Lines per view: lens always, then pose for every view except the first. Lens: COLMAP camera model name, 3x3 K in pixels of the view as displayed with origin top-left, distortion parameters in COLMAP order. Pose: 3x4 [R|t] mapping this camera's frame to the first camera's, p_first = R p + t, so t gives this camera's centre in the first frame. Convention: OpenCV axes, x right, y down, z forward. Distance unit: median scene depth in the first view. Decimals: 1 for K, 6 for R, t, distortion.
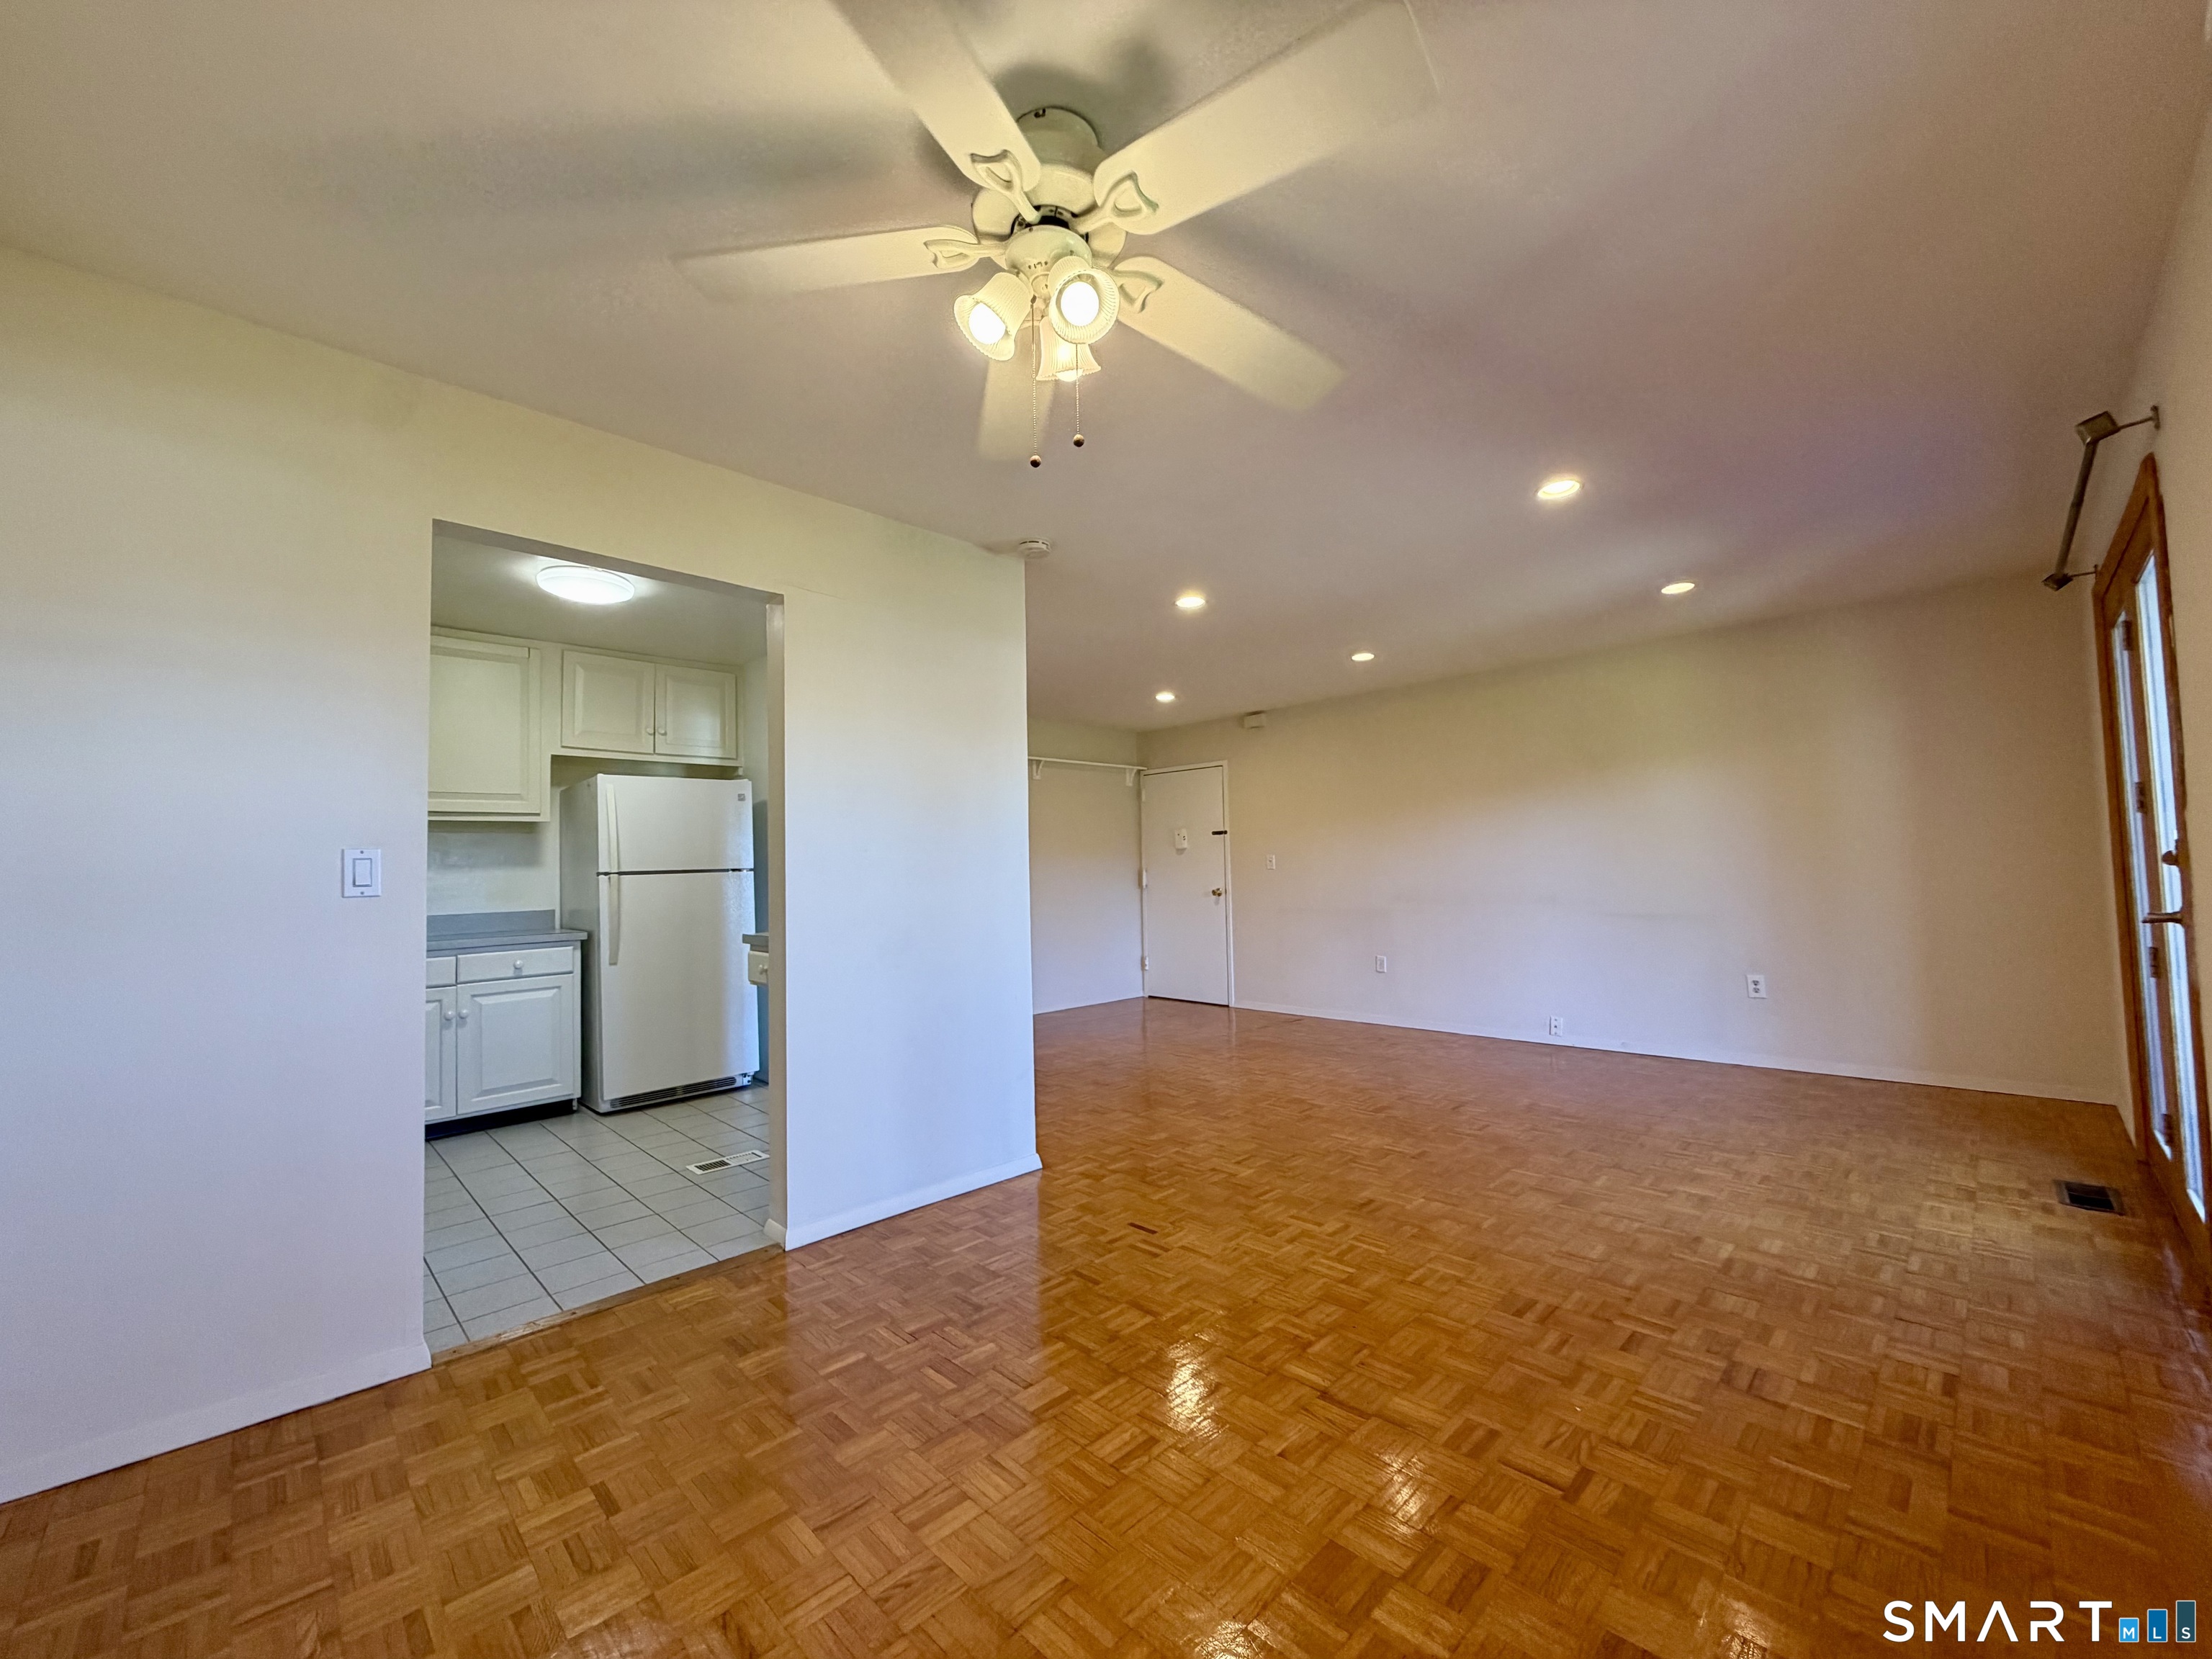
lens RADIAL K [[871.0, 0, 1106.0], [0, 871.0, 829.5], [0, 0, 1]] dist [0.000461, -0.000027]
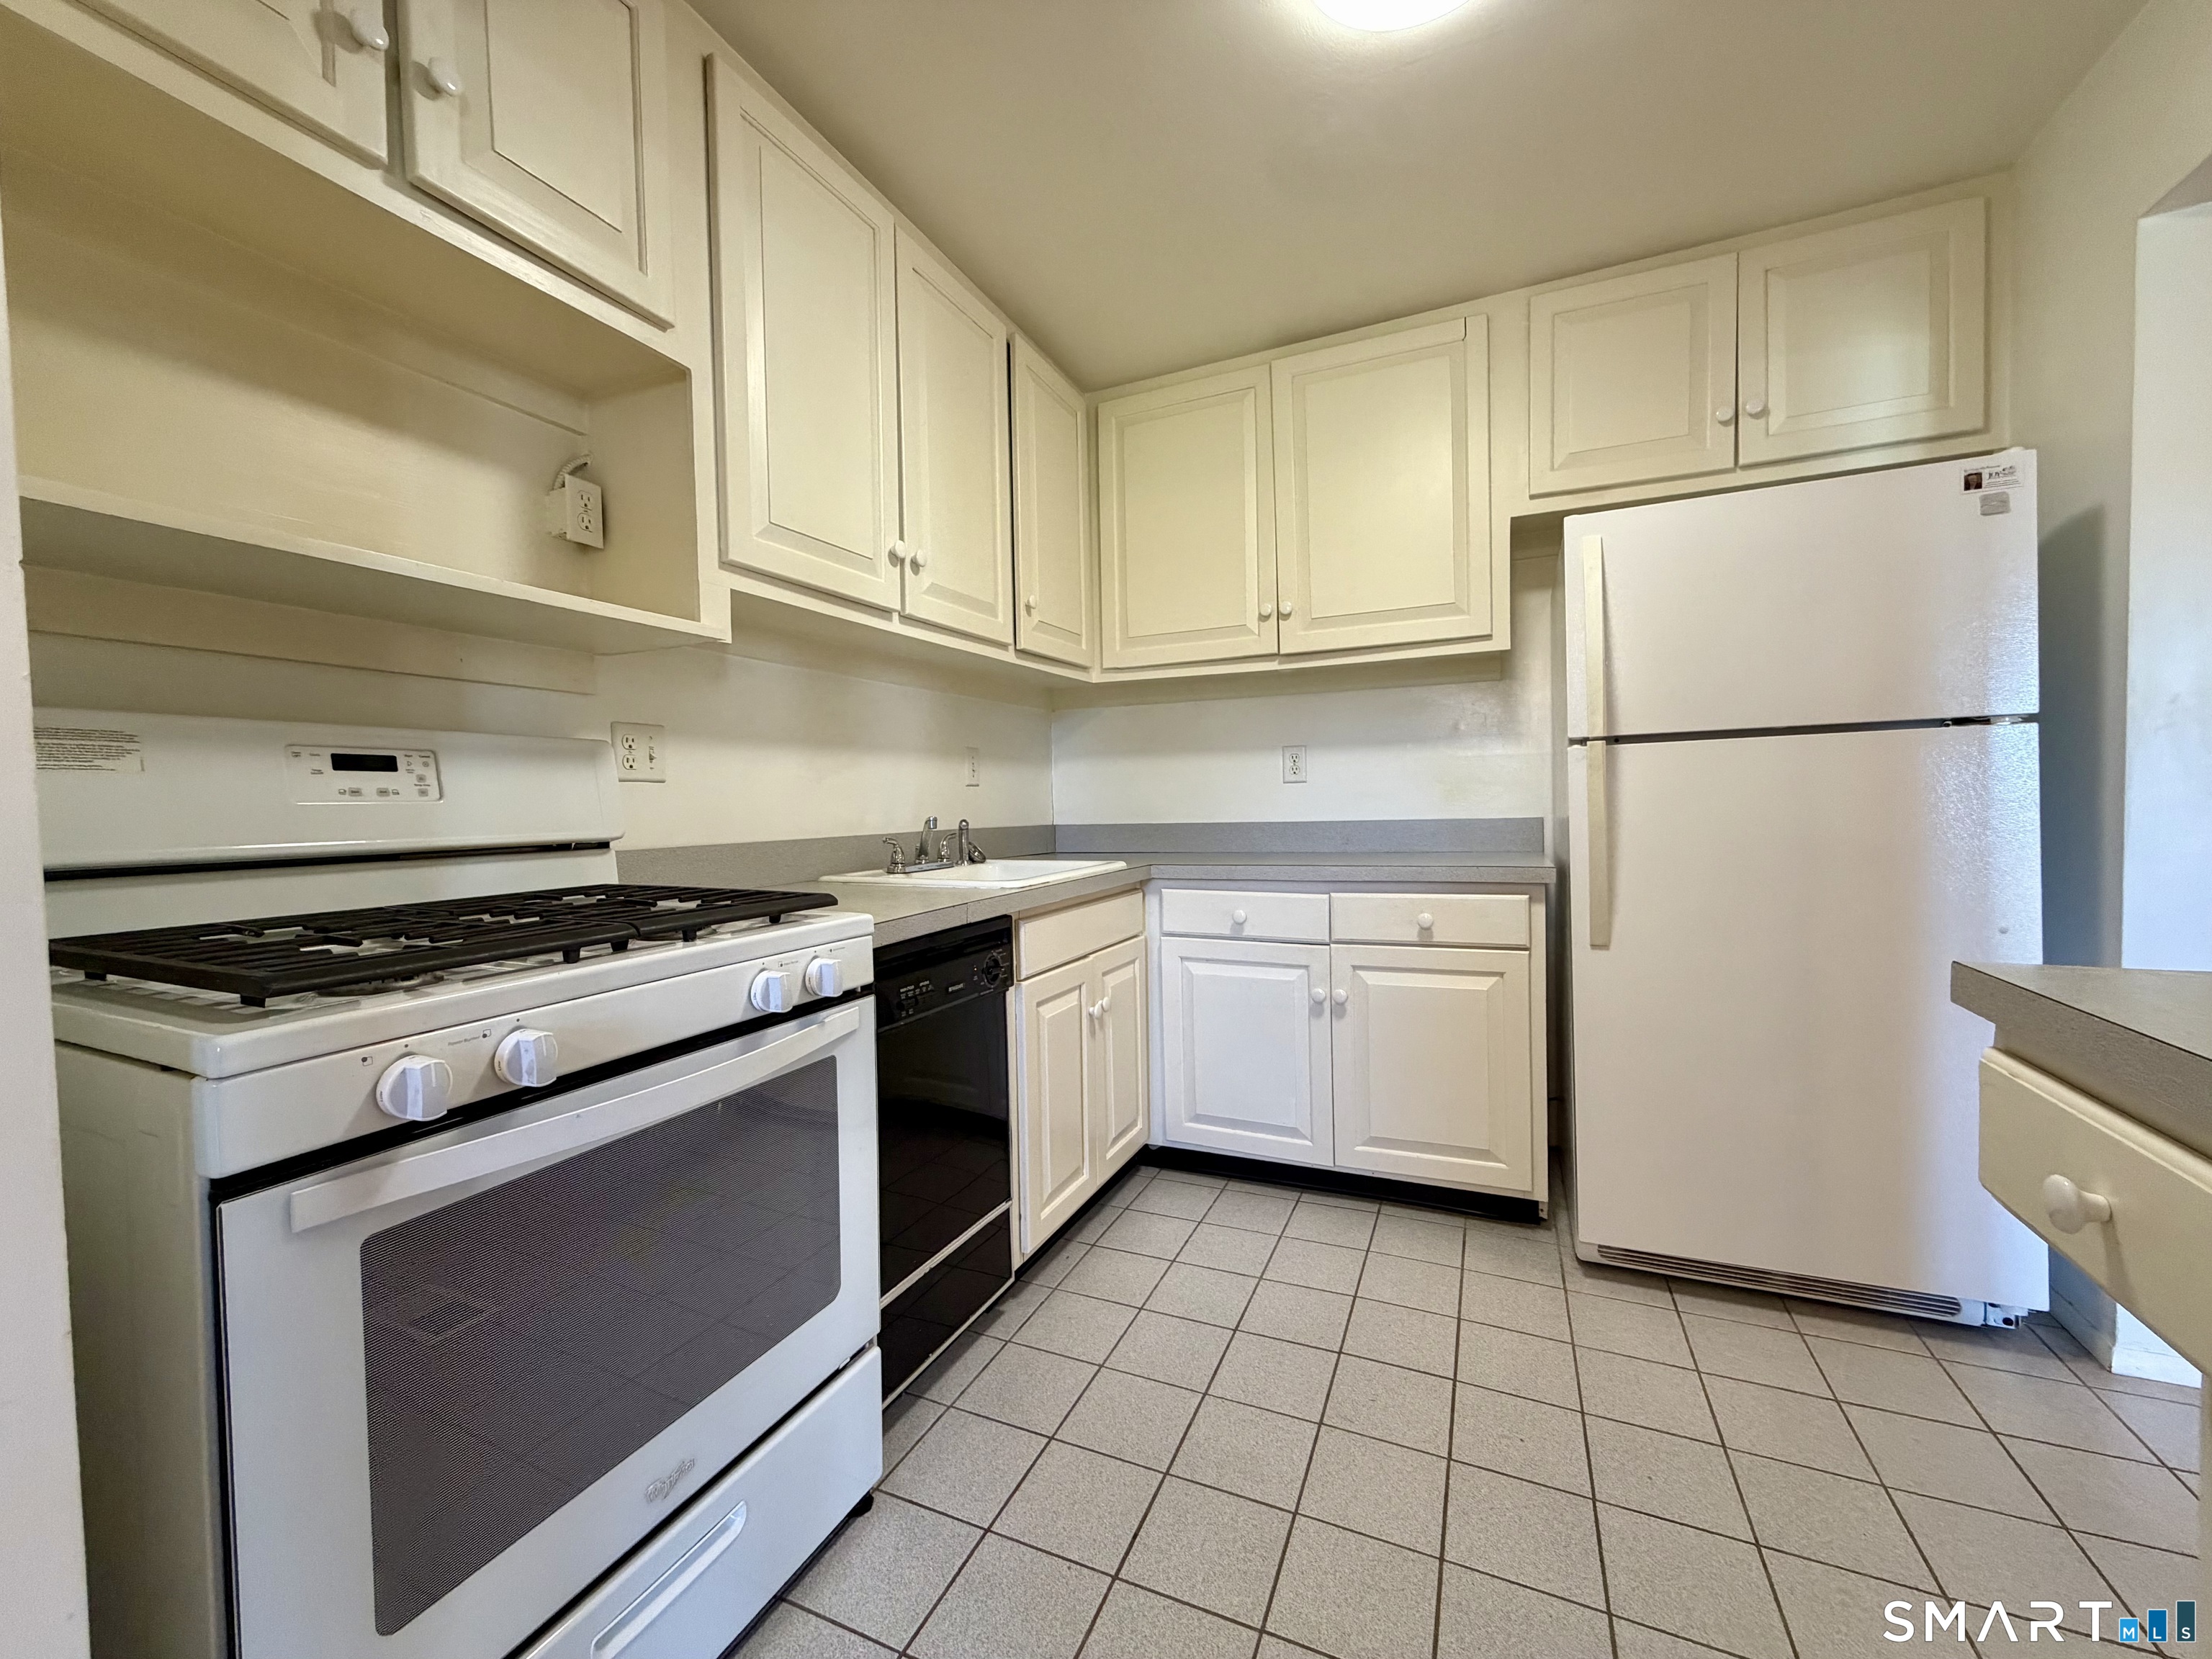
lens RADIAL K [[871.0, 0, 1106.0], [0, 871.0, 829.5], [0, 0, 1]] dist [0.000461, -0.000027]
pose [[0.354223, 0.047995, -0.933929, -0.243428], [0.056781, 0.995736, 0.072707, 0.048900], [0.933436, -0.078784, 0.349987, 0.611045]]
